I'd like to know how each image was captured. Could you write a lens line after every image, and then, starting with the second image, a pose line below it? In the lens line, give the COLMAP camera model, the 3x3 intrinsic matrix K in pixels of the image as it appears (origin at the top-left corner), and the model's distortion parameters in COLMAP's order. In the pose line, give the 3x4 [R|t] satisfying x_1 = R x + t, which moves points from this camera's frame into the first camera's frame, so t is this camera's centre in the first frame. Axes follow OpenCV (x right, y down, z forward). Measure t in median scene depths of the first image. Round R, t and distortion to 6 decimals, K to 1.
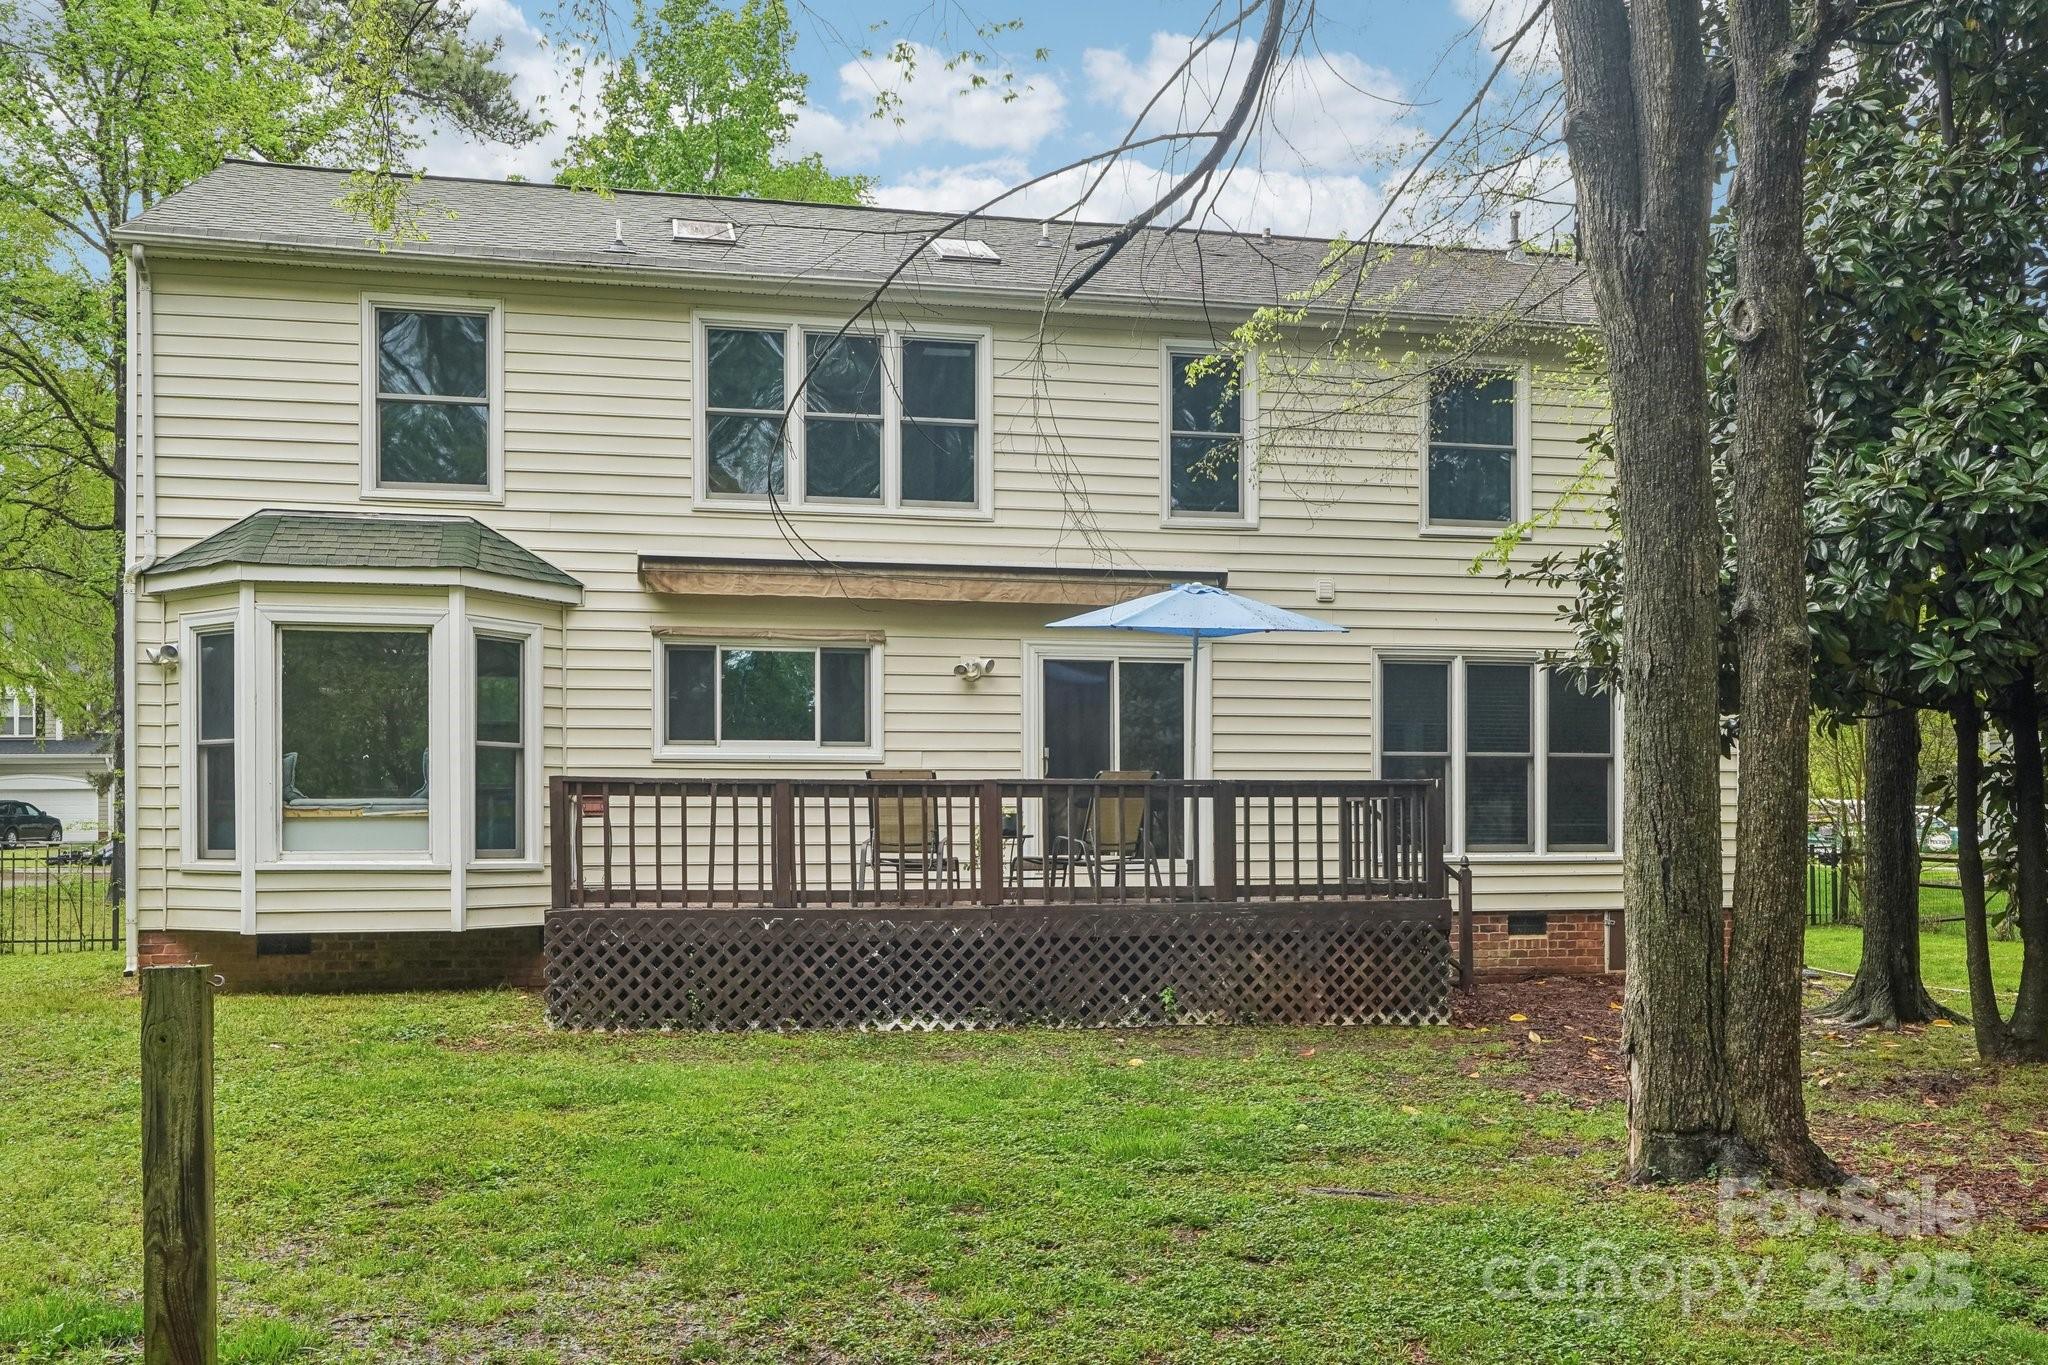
lens RADIAL K [[1794.2, 0, 1033.1], [0, 1794.2, 797.0], [0, 0, 1]] dist [0.011412, -0.003321]
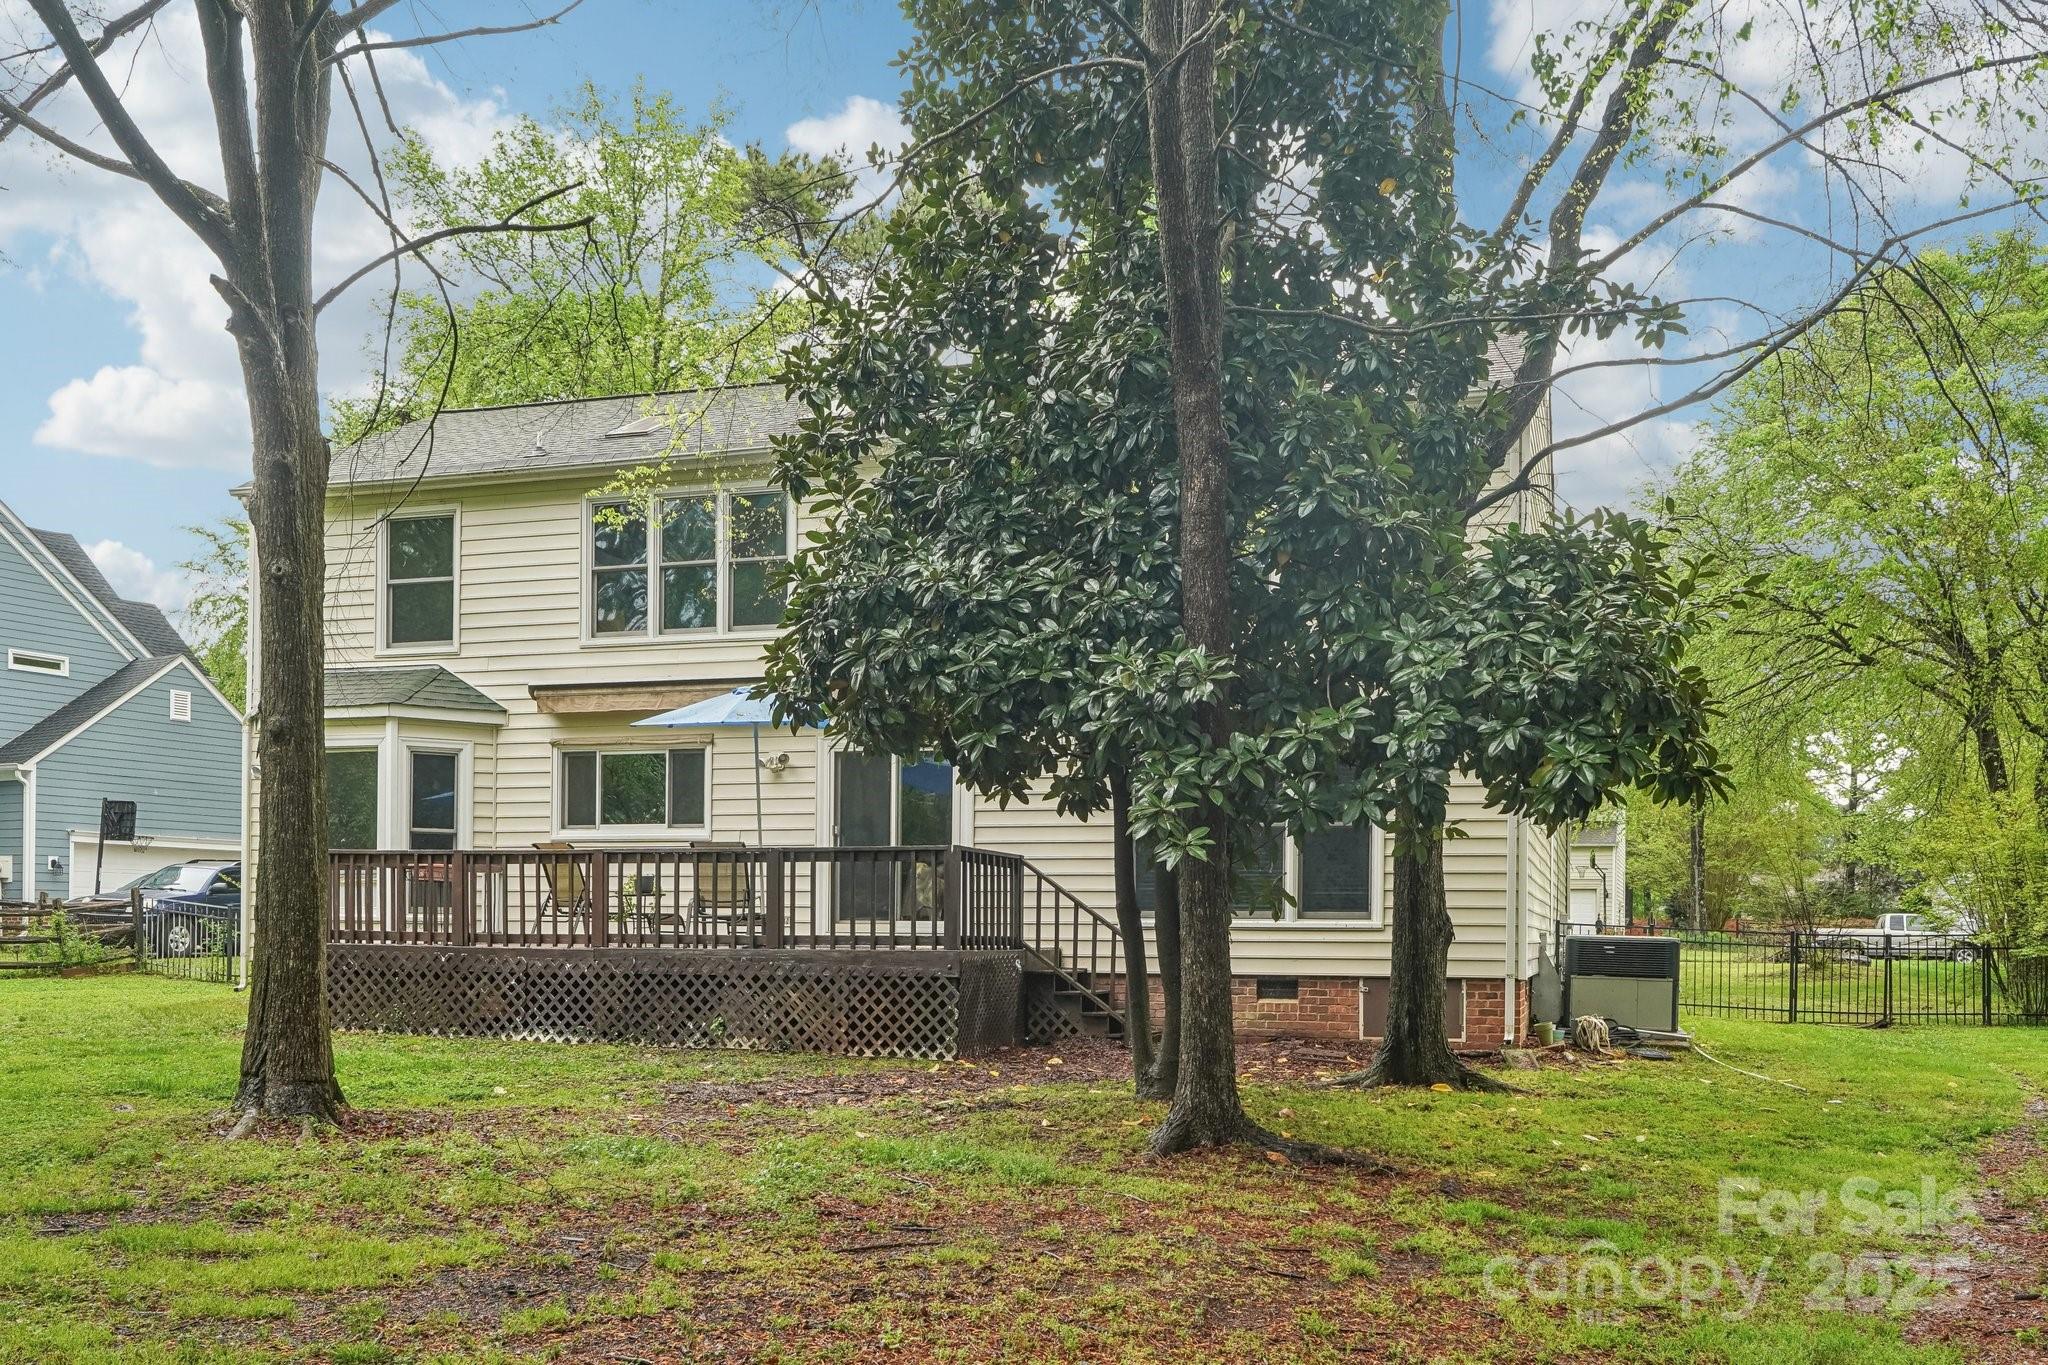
lens RADIAL K [[1842.9, 0, 1049.5], [0, 1842.9, 913.3], [0, 0, 1]] dist [0.016660, -0.021860]
pose [[0.865047, 0.003831, -0.501677, 0.833746], [-0.000693, 0.999979, 0.006441, 0.024762], [0.501691, -0.005224, 0.865031, 0.021197]]
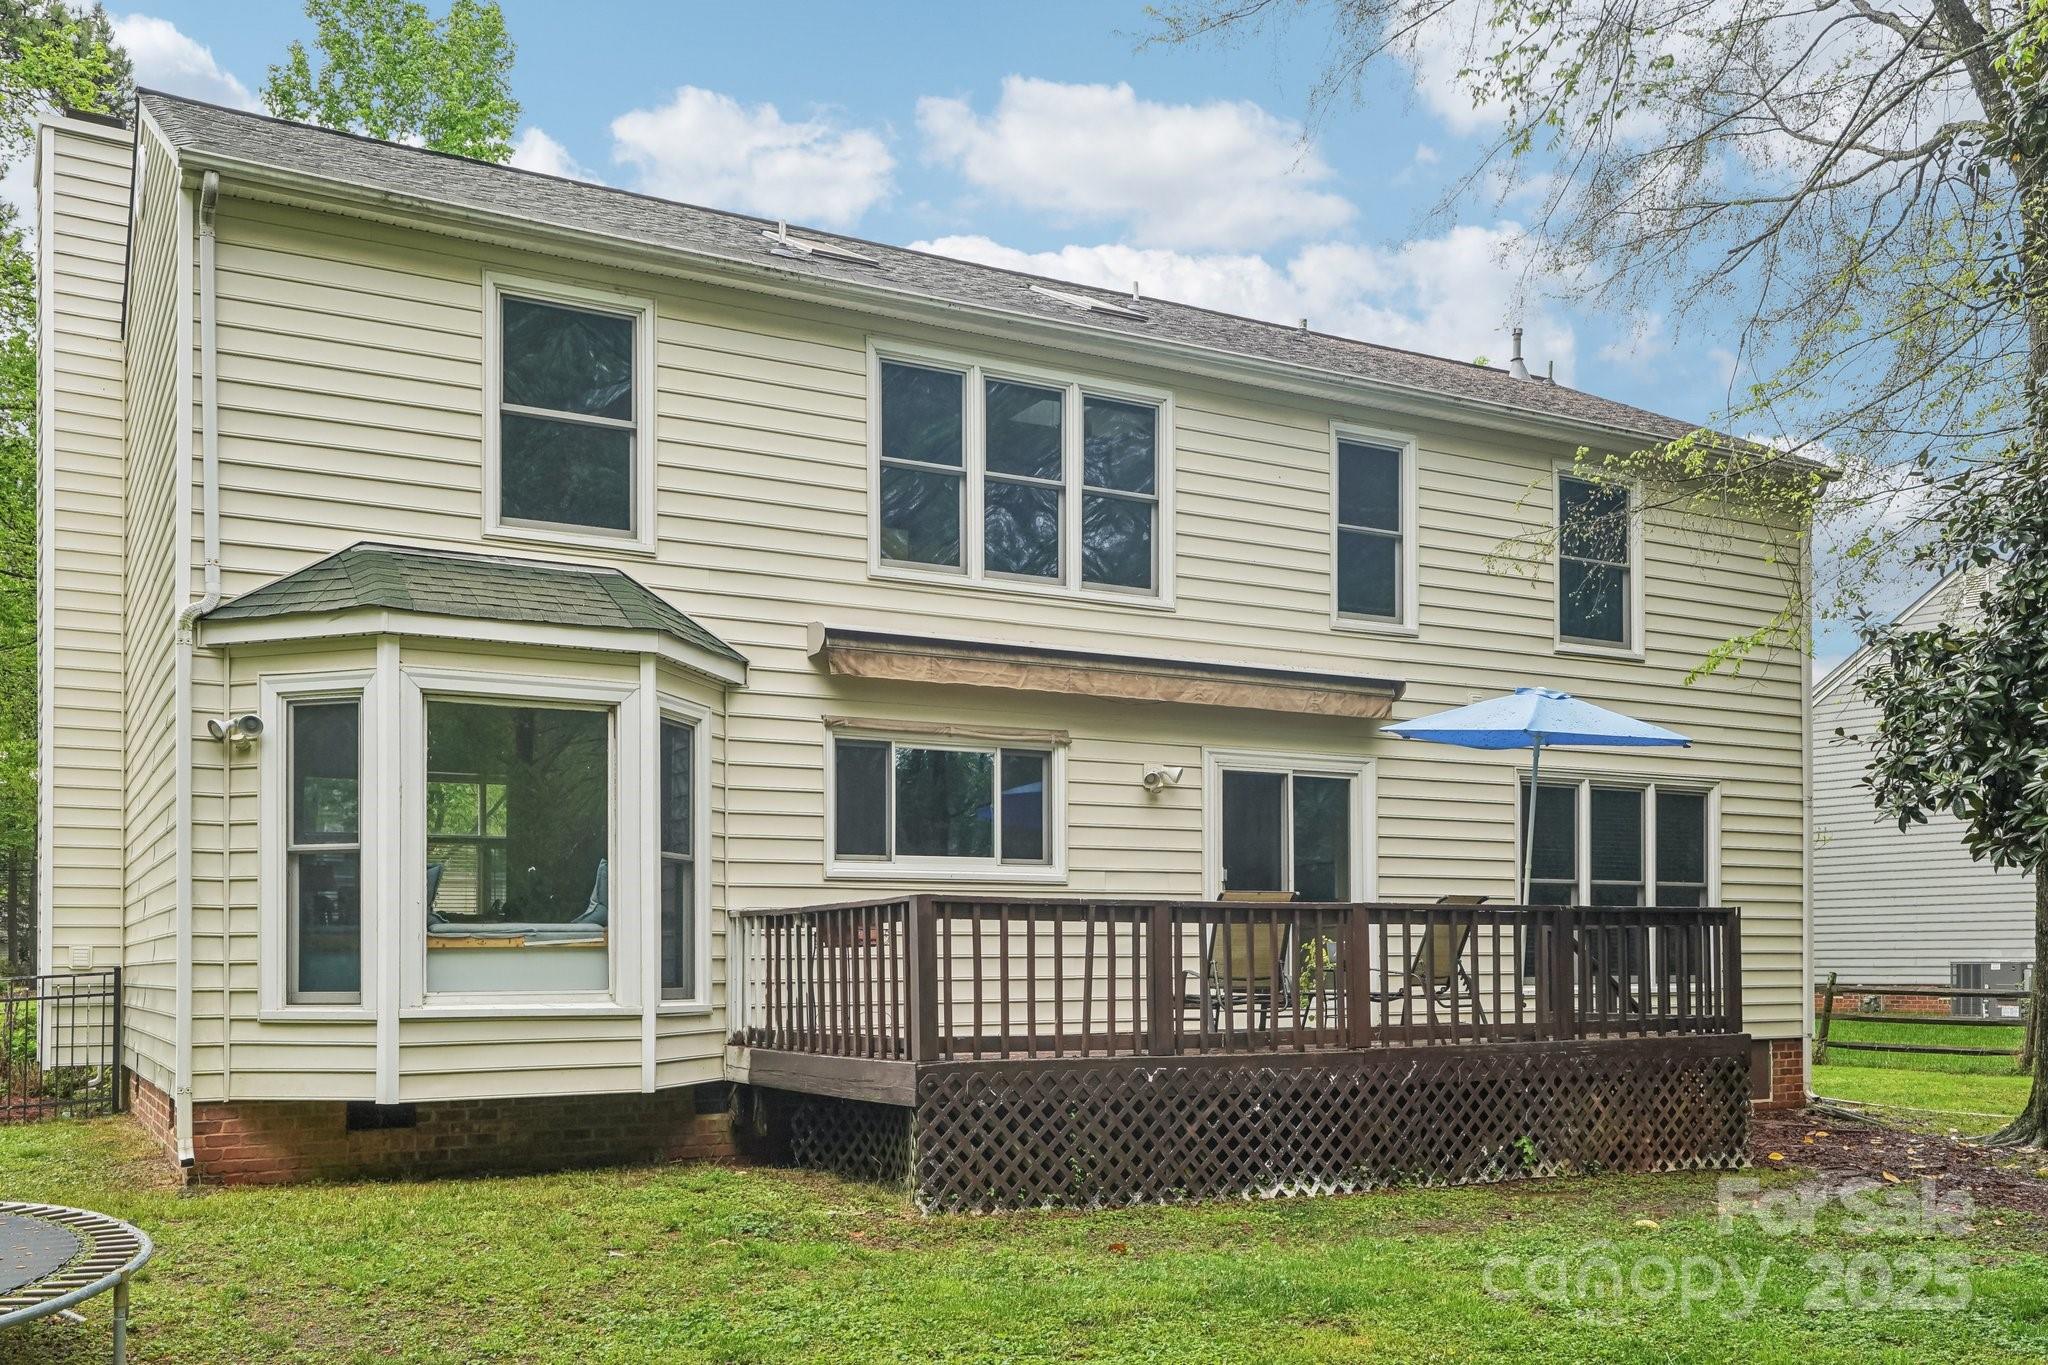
lens RADIAL K [[1842.9, 0, 1049.5], [0, 1842.9, 913.3], [0, 0, 1]] dist [0.016660, -0.021860]
pose [[0.954232, 0.004682, 0.299029, -0.394244], [-0.001533, 0.999941, -0.010764, 0.004664], [-0.299062, 0.009813, 0.954183, 0.176670]]
